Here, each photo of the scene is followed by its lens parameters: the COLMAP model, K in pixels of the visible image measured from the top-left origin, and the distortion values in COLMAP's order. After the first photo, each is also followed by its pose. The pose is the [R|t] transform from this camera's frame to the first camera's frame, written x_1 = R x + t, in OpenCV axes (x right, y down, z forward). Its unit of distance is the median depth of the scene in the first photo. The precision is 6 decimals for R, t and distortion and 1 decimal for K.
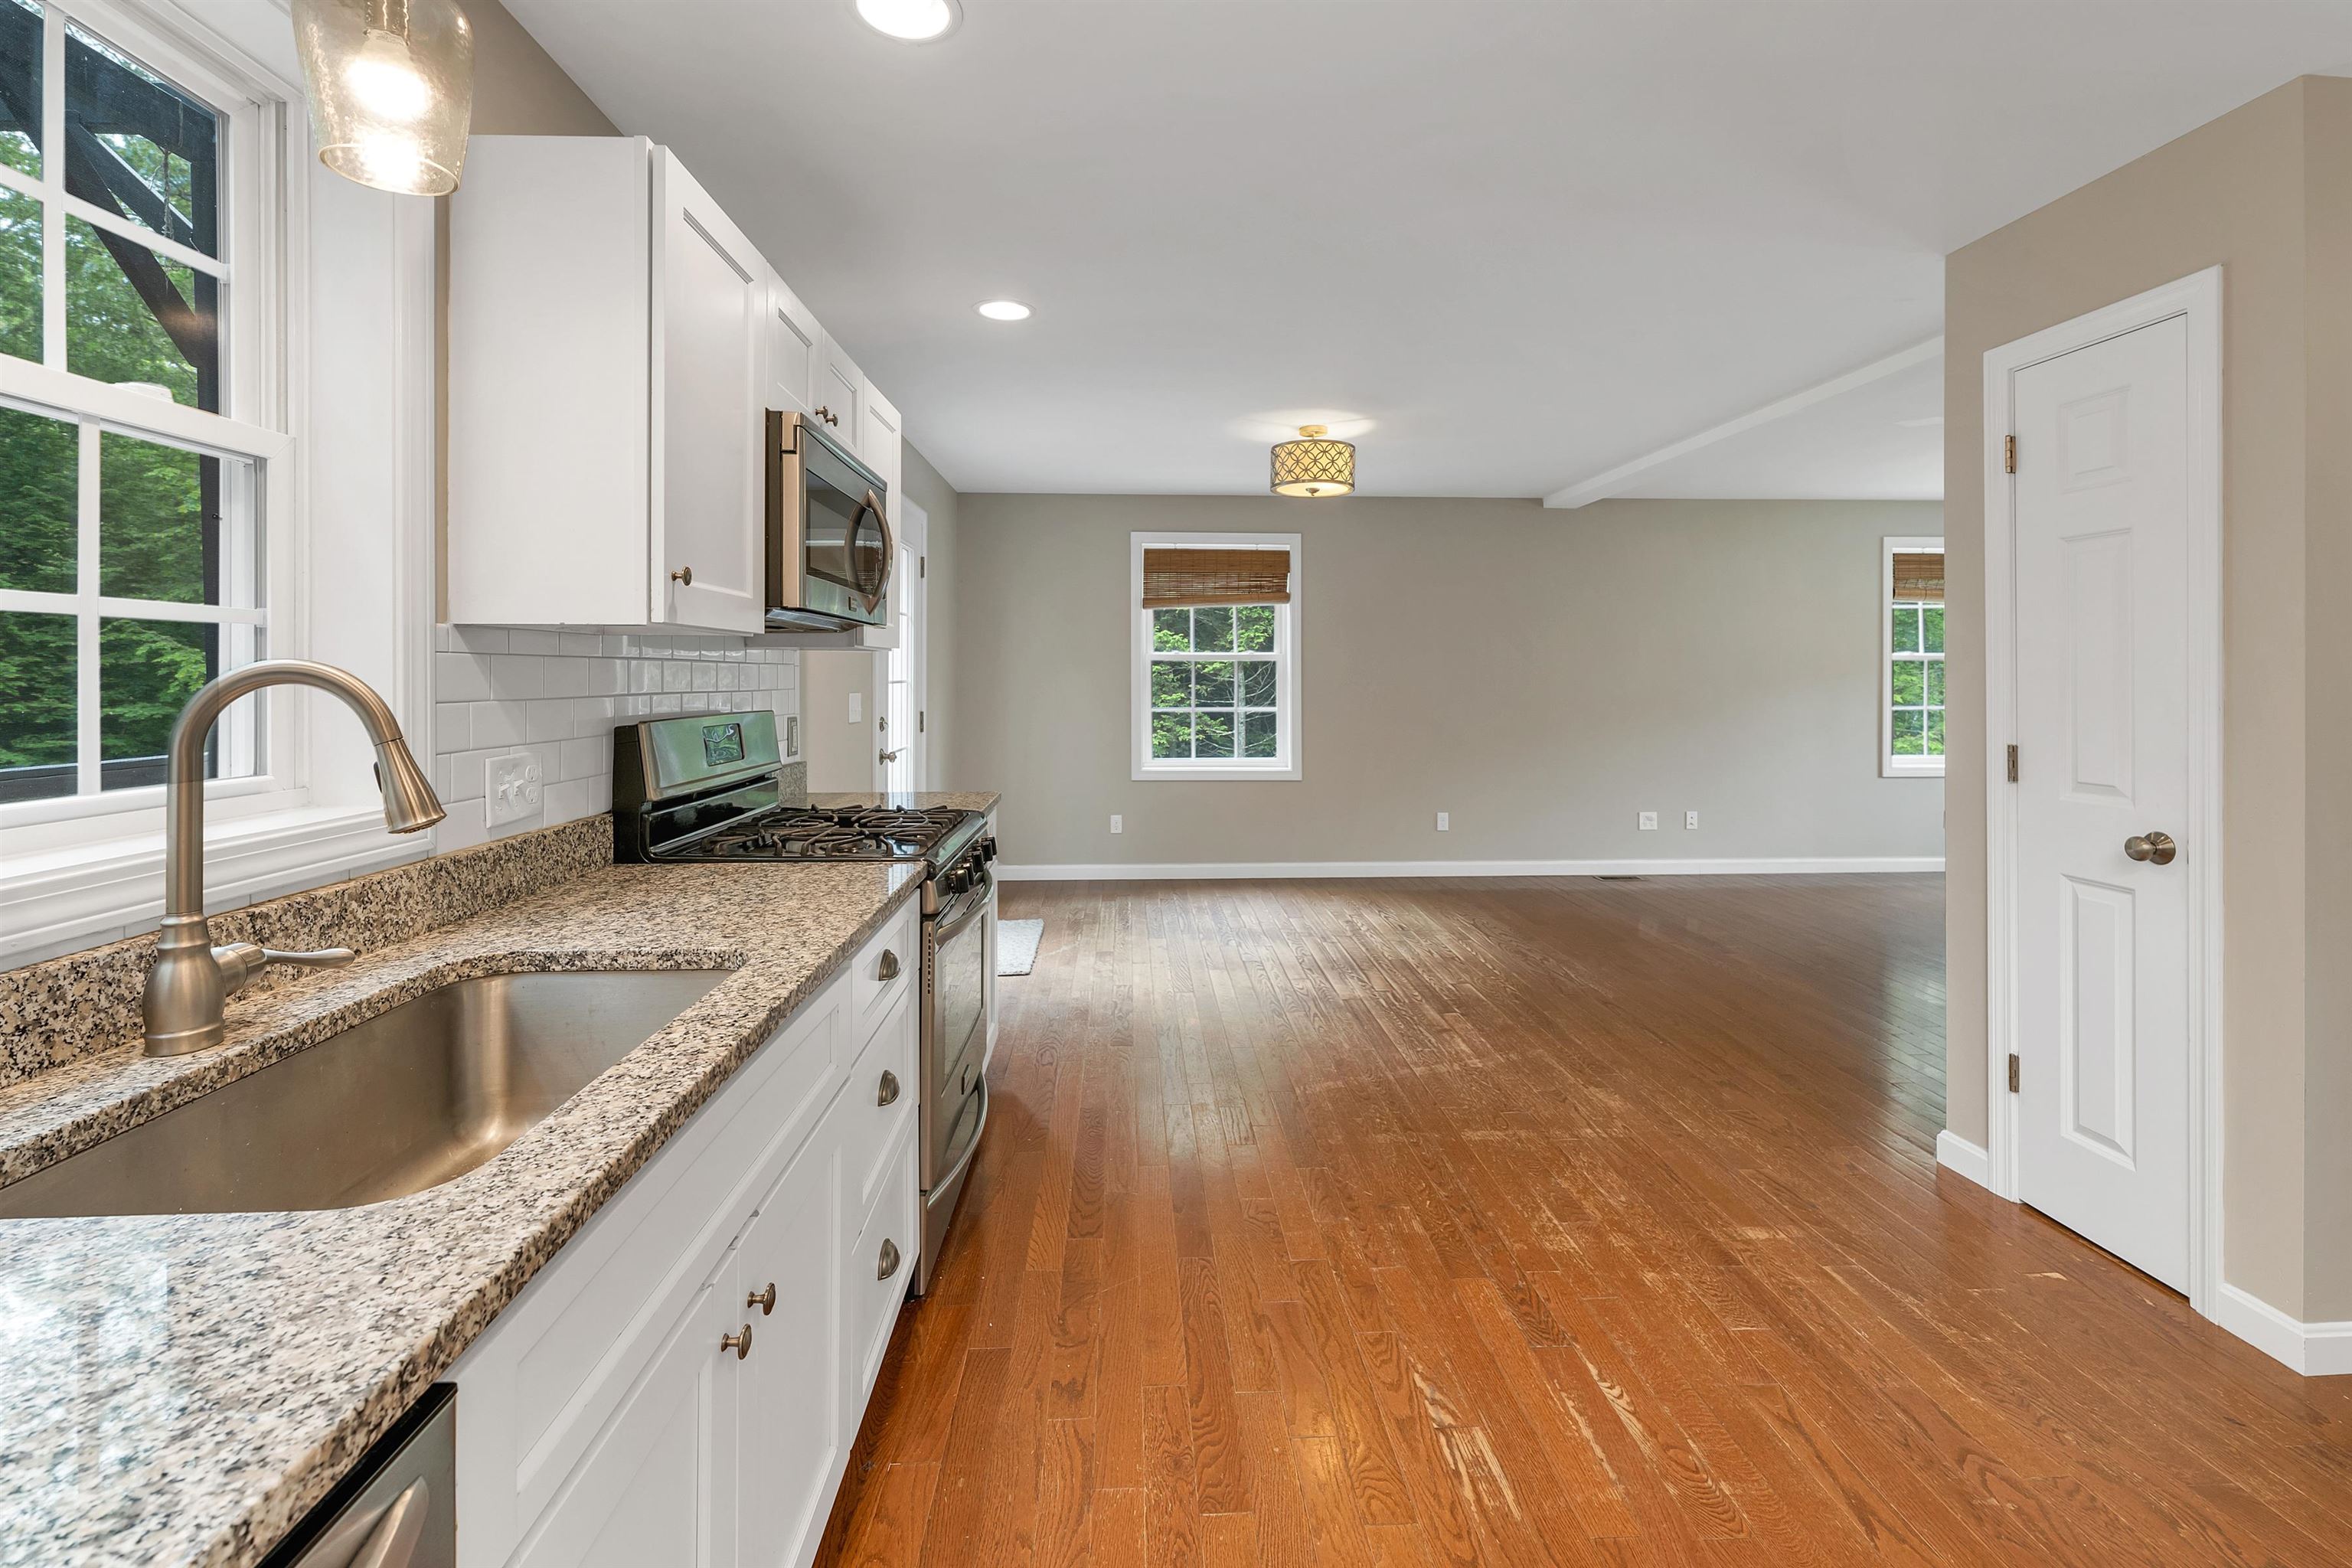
lens RADIAL K [[1015.0, 0, 1179.8], [0, 1015.0, 672.4], [0, 0, 1]] dist [0.000399, 0.000327]
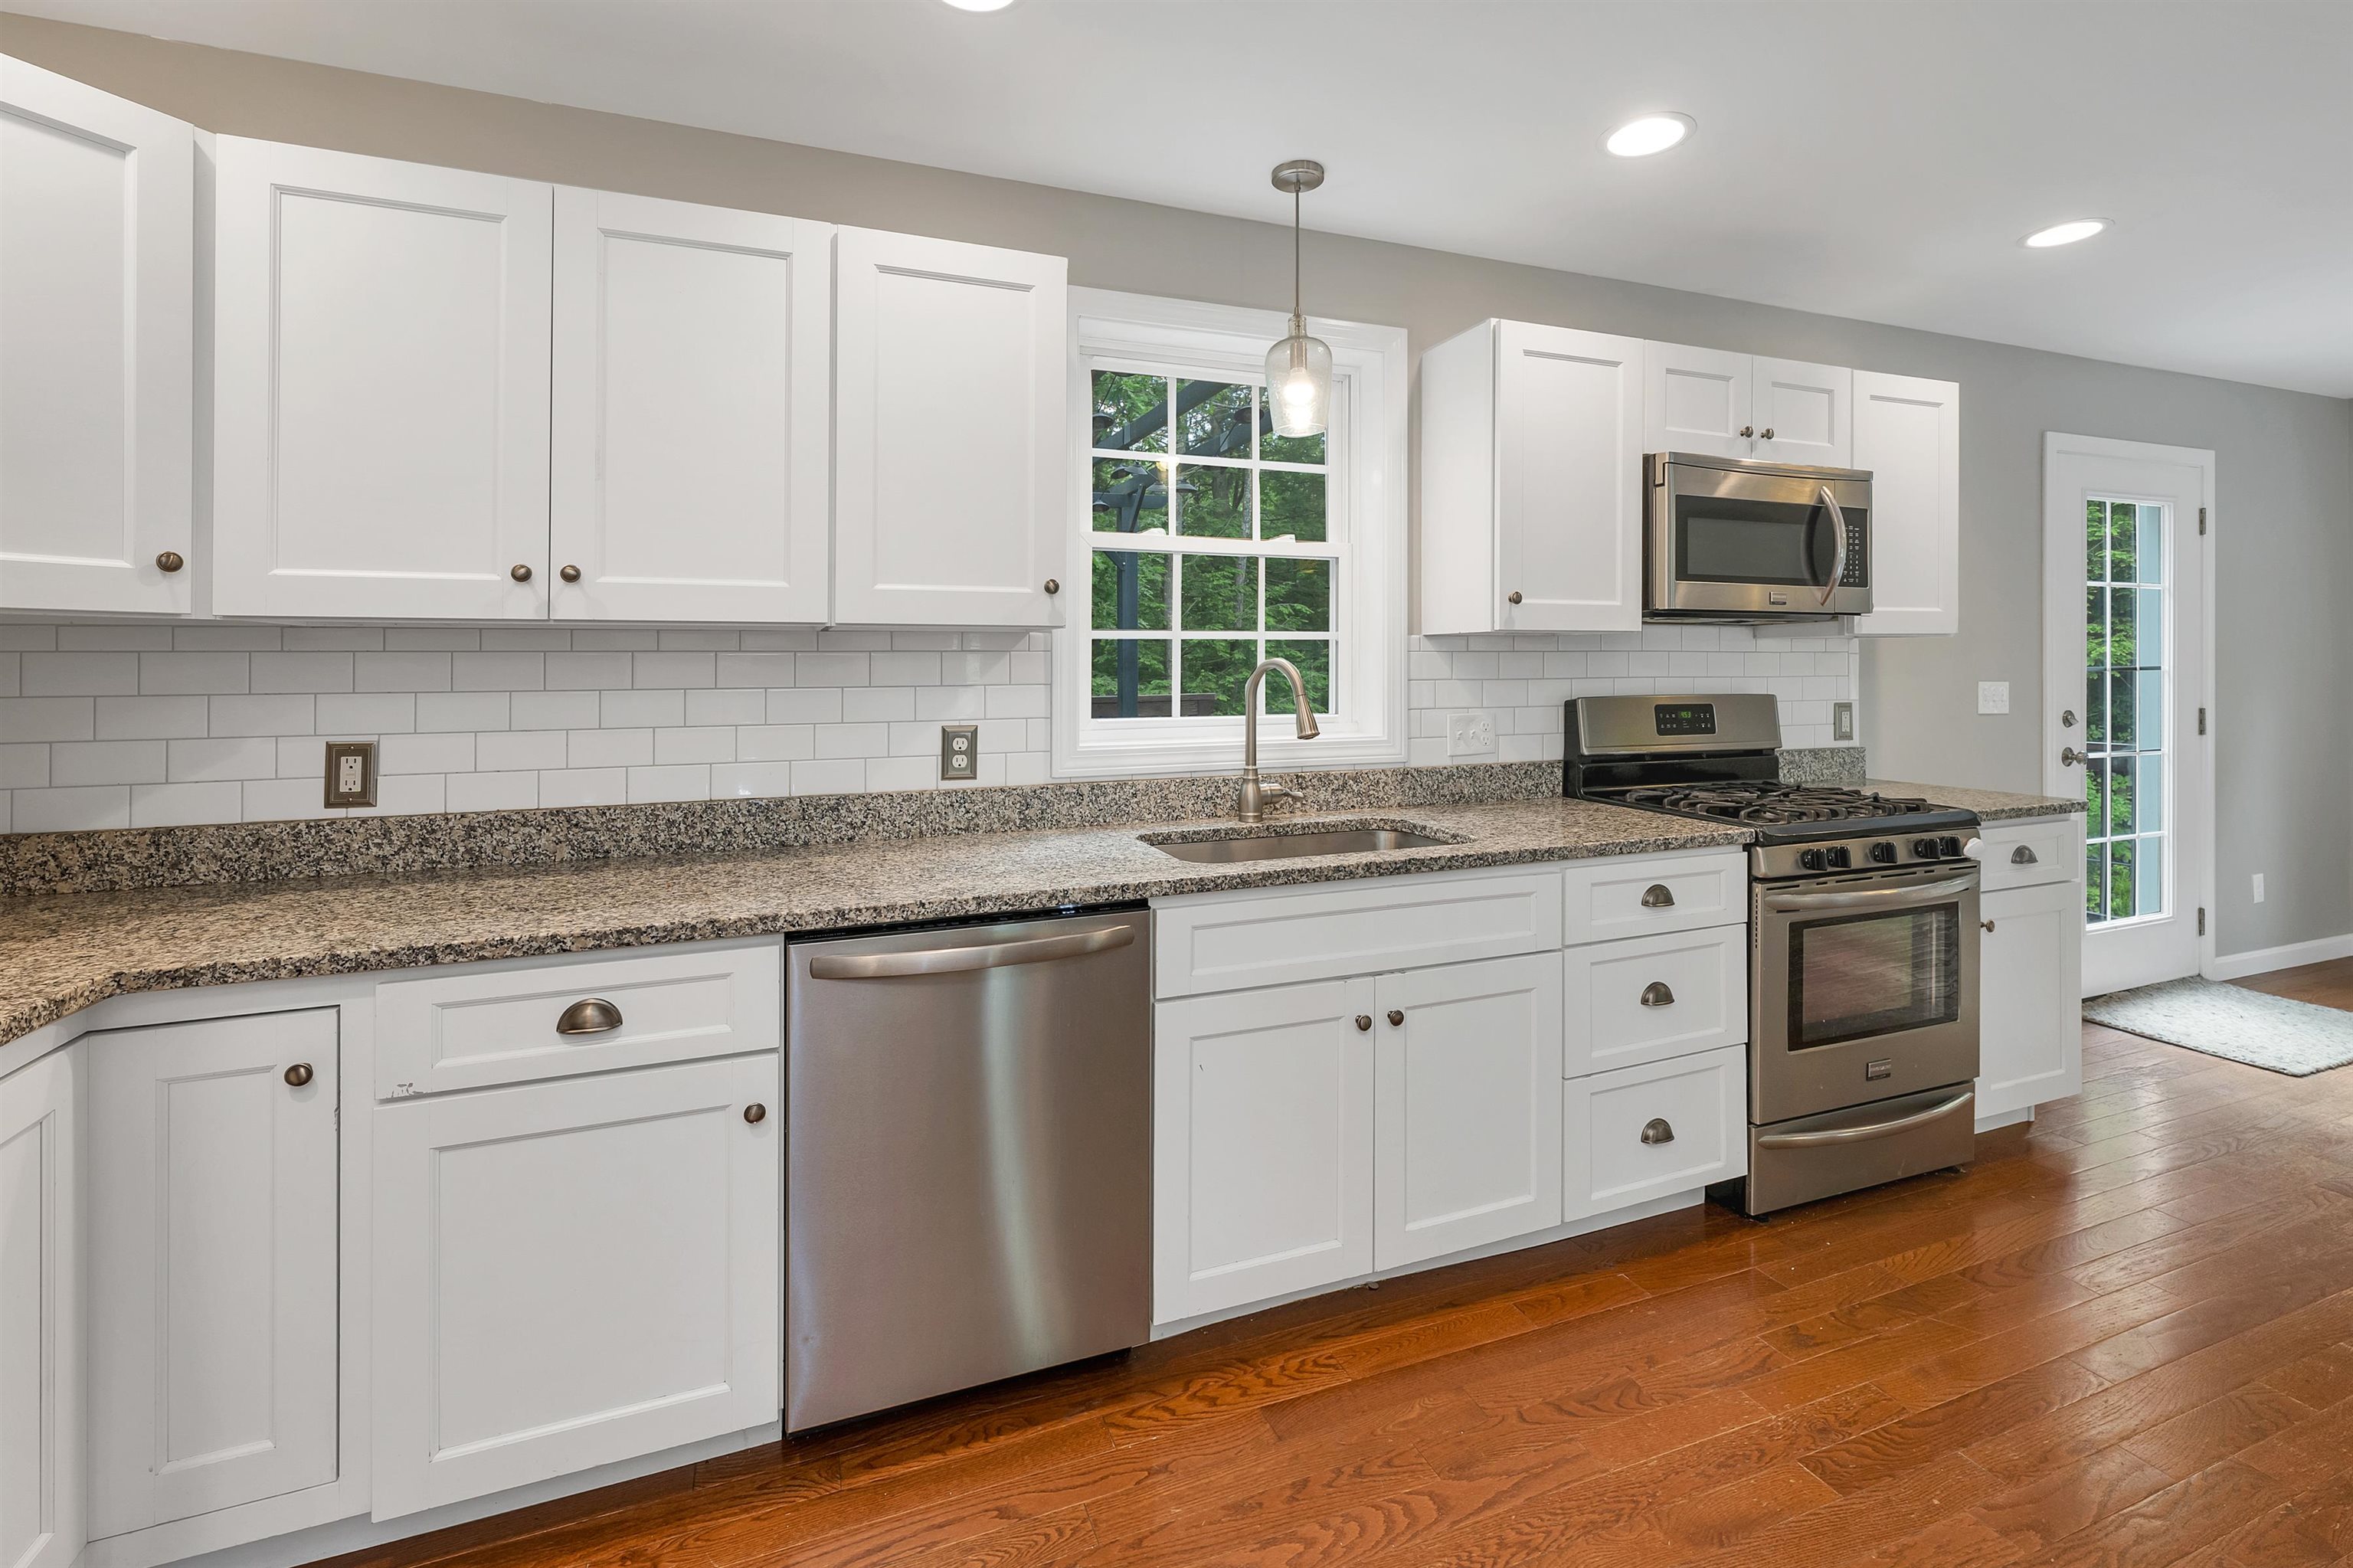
lens RADIAL K [[1007.5, 0, 1170.5], [0, 1007.5, 648.8], [0, 0, 1]] dist [-0.000178, -0.000247]
pose [[0.305696, -0.015149, -0.952008, 0.810598], [0.007840, 0.999880, -0.013393, -0.004312], [0.952097, -0.003370, 0.305778, 0.063109]]
